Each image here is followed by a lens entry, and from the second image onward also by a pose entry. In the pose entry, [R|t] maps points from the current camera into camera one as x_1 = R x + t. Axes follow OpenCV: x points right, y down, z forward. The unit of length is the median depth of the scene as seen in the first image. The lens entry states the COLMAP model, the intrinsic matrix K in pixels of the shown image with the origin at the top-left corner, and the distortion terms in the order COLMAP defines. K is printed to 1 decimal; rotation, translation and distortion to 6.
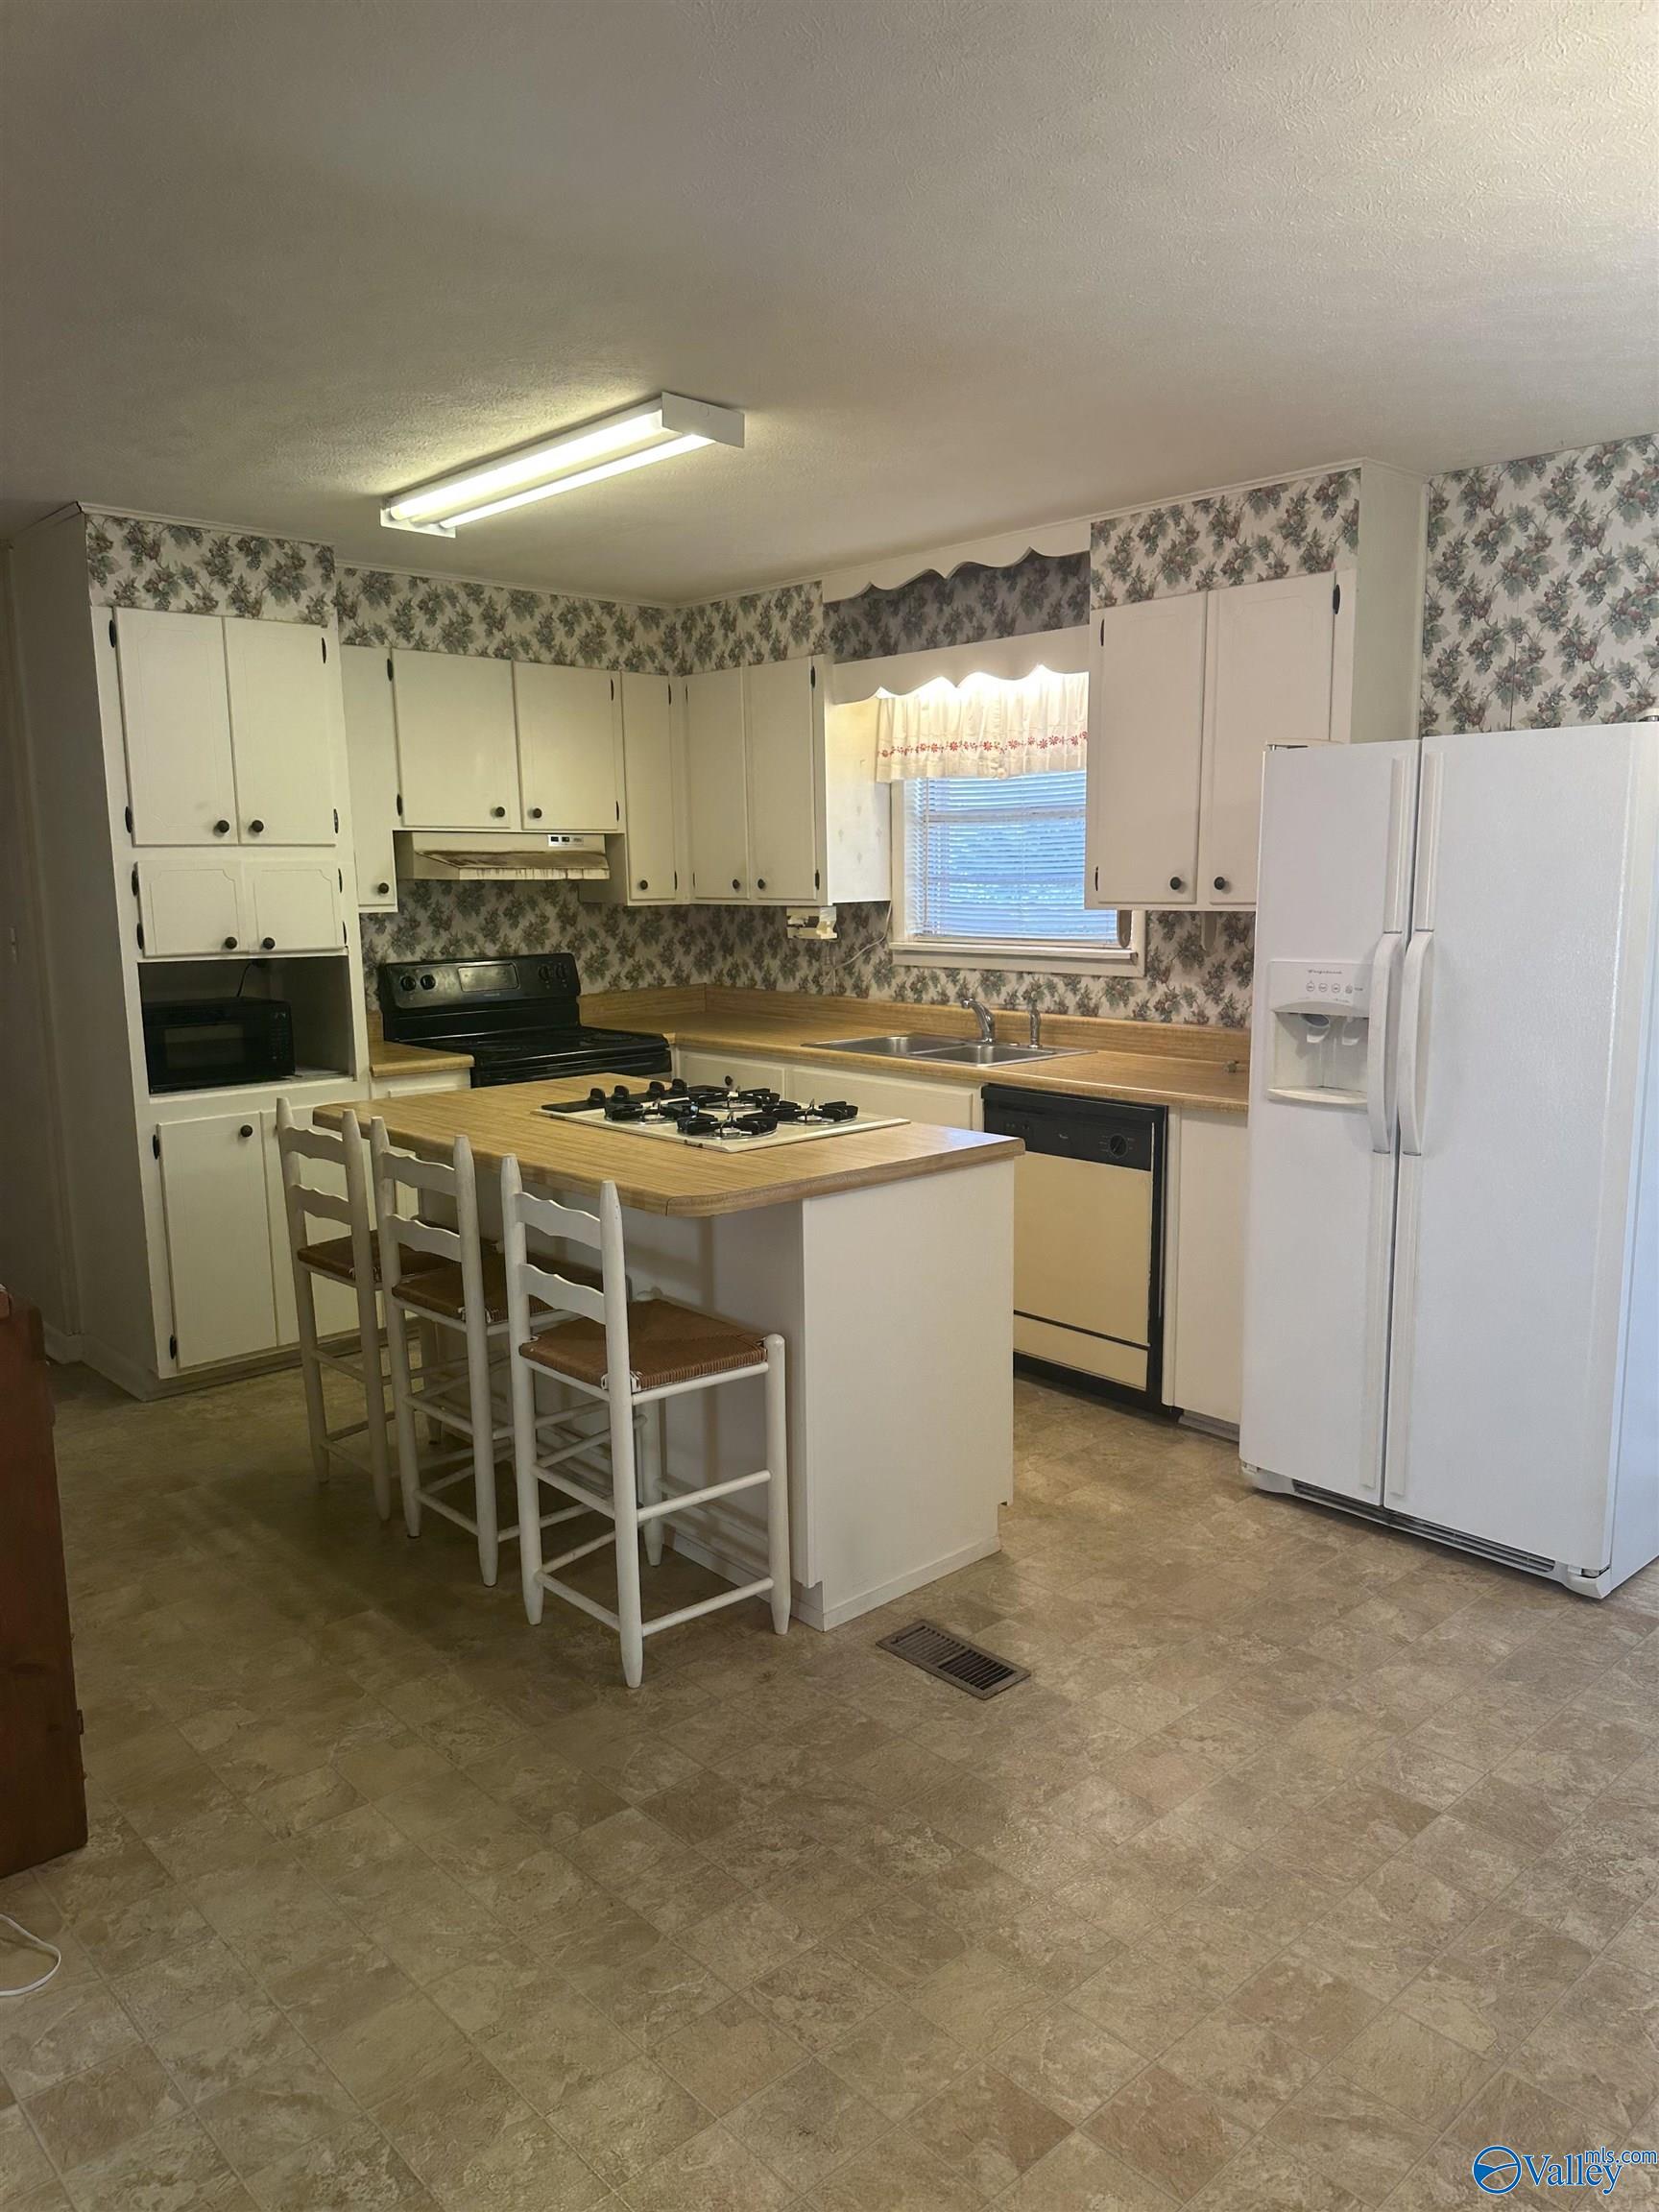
lens RADIAL K [[1565.0, 0, 816.4], [0, 1565.0, 1117.1], [0, 0, 1]] dist [0.019029, -0.006901]
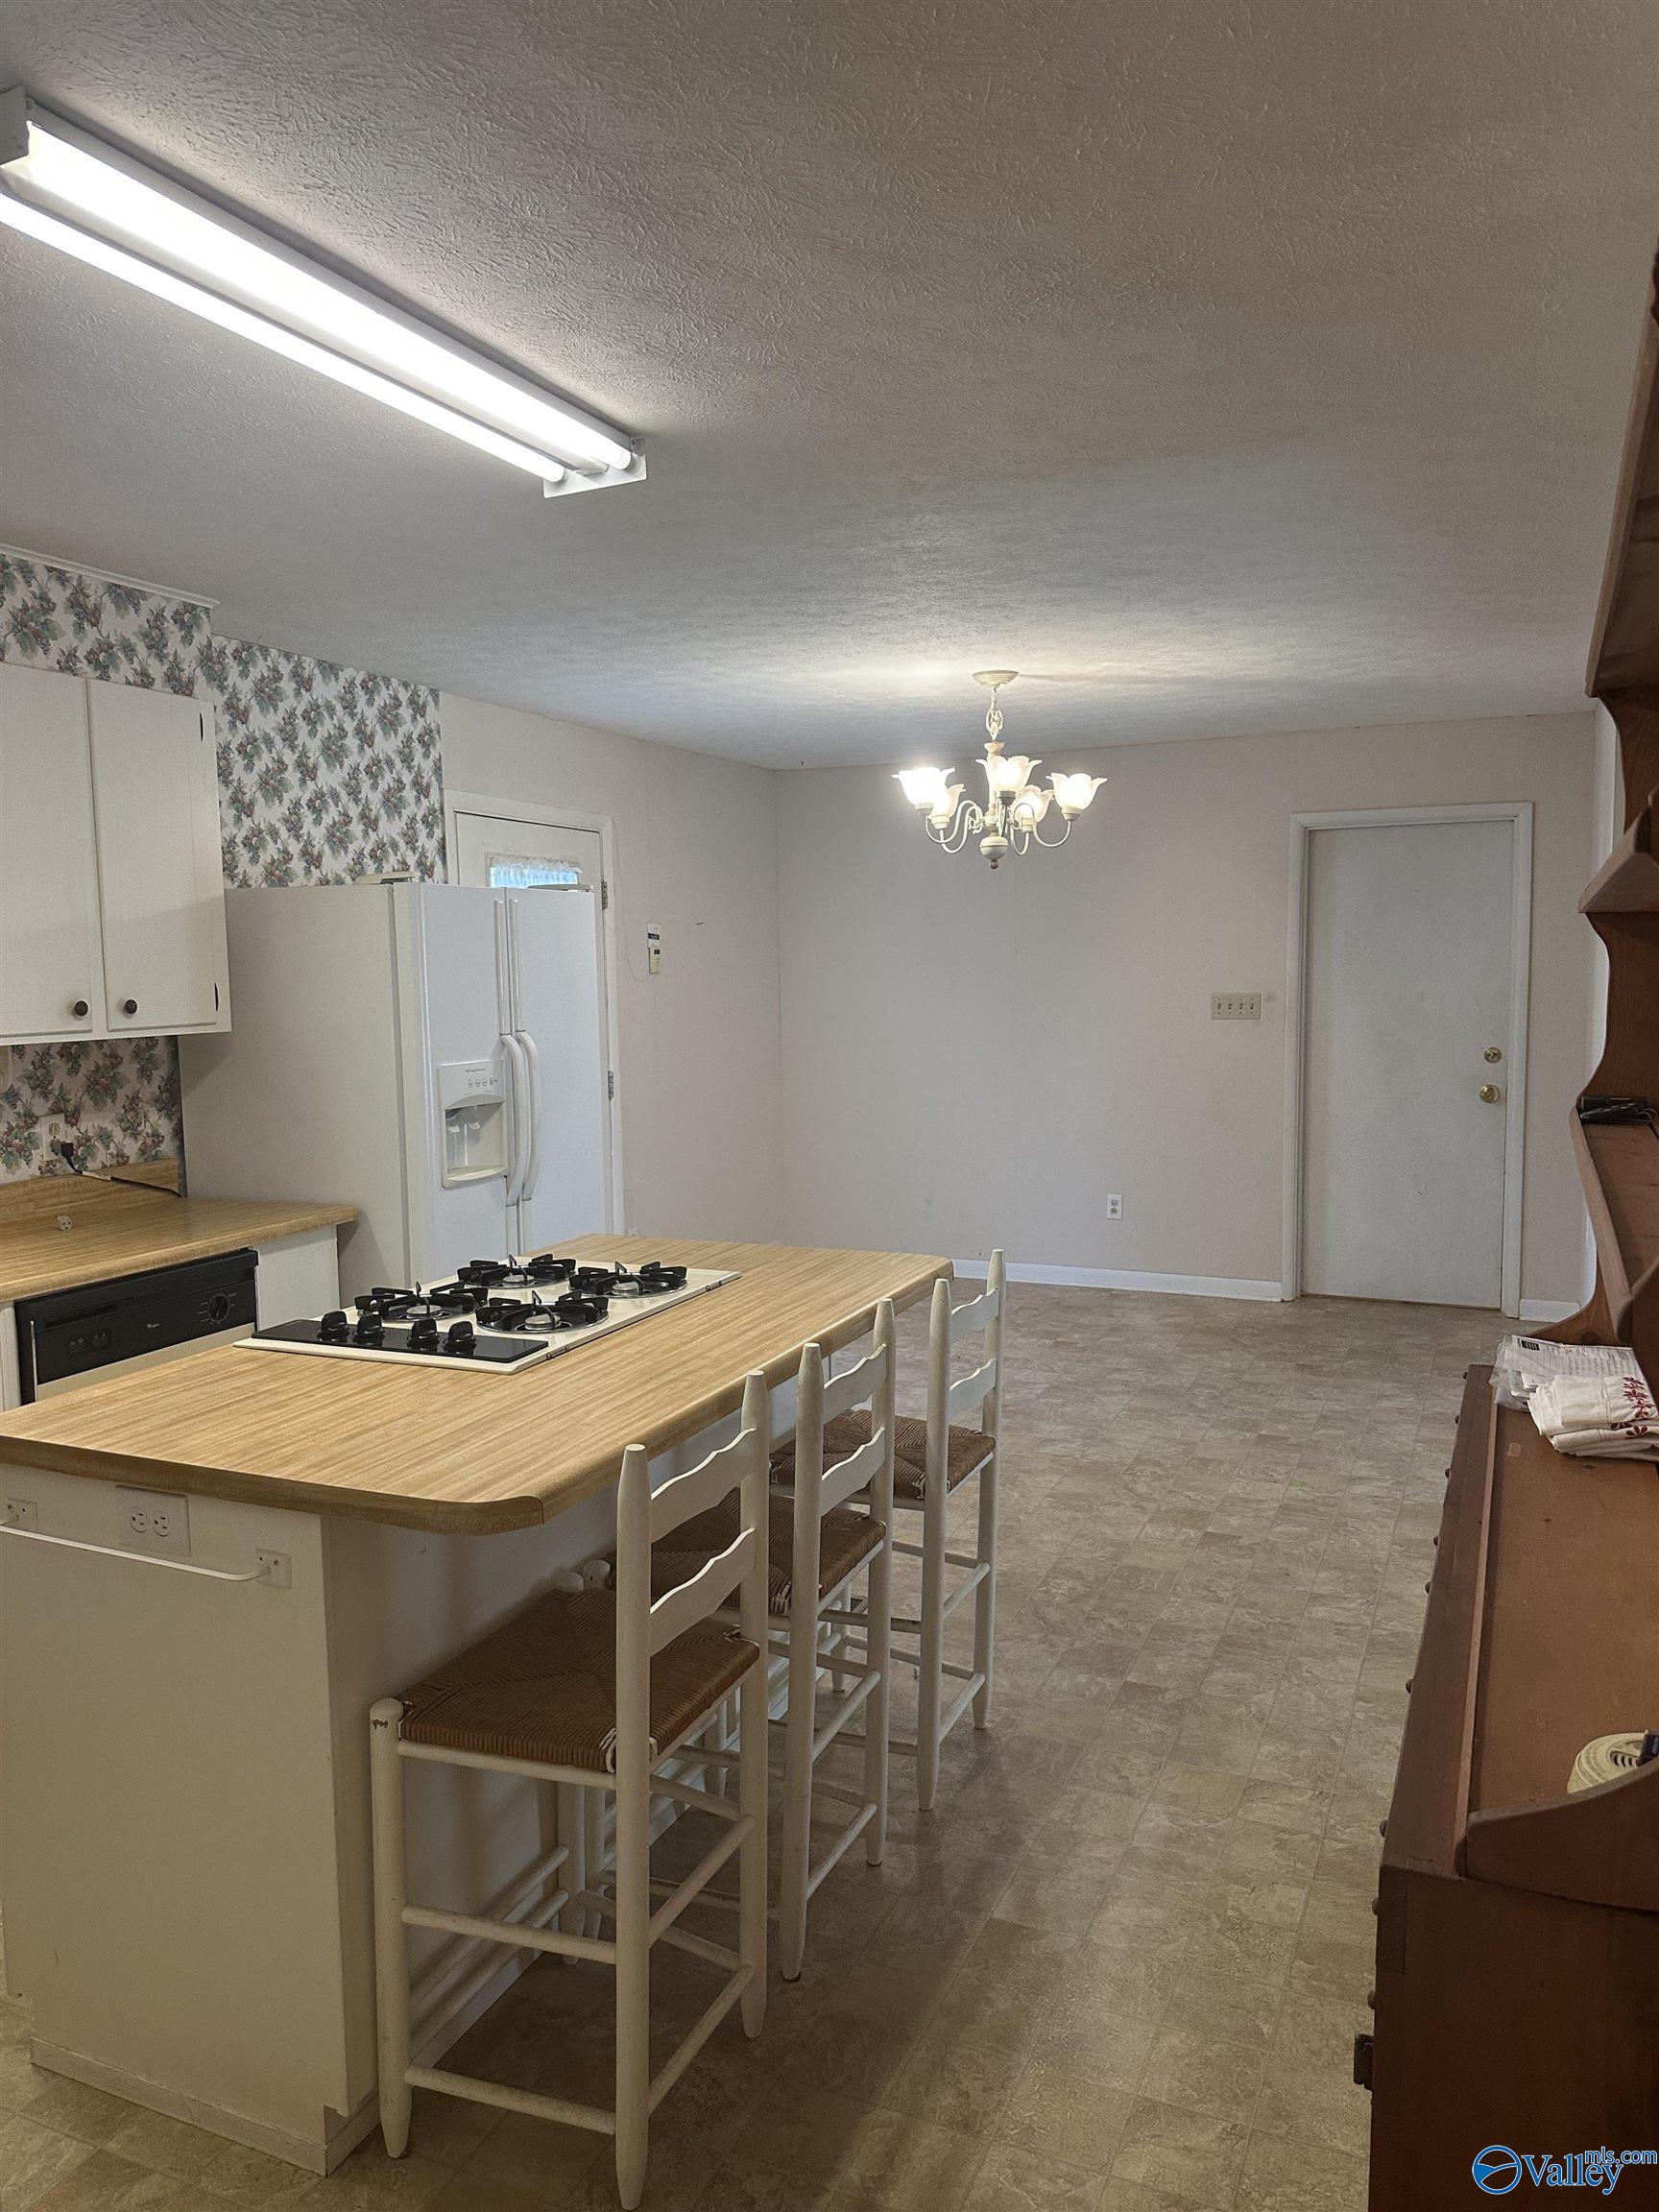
lens RADIAL K [[1565.0, 0, 817.6], [0, 1565.0, 1106.0], [0, 0, 1]] dist [0.019029, -0.006901]
pose [[-0.401678, -0.058012, 0.913941, -0.753762], [0.168591, 0.976250, 0.136063, -0.155382], [-0.900129, 0.208735, -0.382358, 1.044793]]
